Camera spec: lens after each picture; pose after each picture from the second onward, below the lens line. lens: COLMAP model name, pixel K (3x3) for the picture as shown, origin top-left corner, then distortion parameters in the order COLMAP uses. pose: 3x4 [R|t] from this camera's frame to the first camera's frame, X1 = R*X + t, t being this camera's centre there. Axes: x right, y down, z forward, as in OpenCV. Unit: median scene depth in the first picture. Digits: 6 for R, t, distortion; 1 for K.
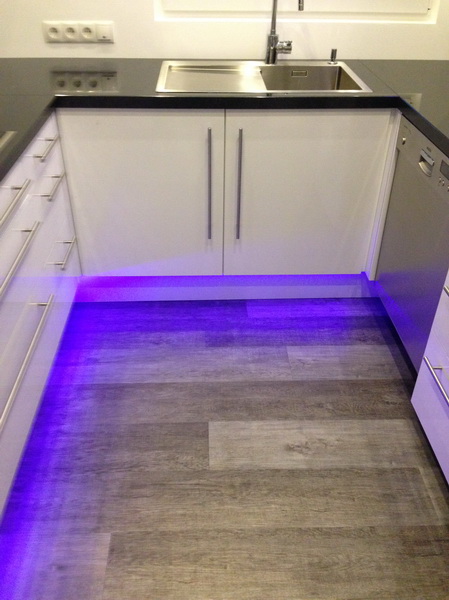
lens RADIAL K [[553.8, 0, 224.5], [0, 553.8, 300.0], [0, 0, 1]] dist [0.092951, -0.135799]
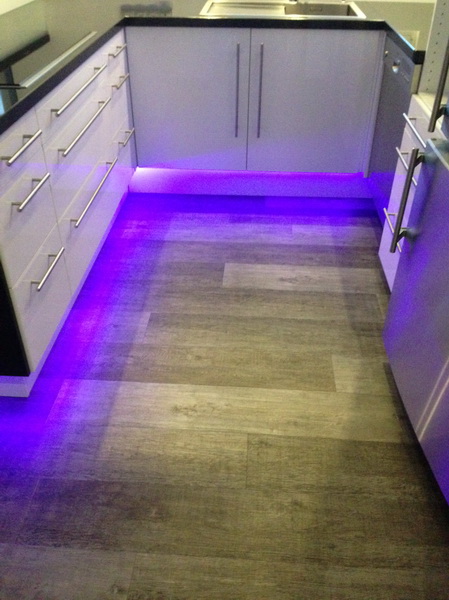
lens RADIAL K [[553.8, 0, 224.5], [0, 553.8, 300.0], [0, 0, 1]] dist [0.092951, -0.135799]
pose [[0.994967, 0.055469, -0.083450, 0.091297], [-0.053448, 0.998225, 0.026261, 0.286438], [0.084758, -0.021668, 0.996166, -0.354539]]
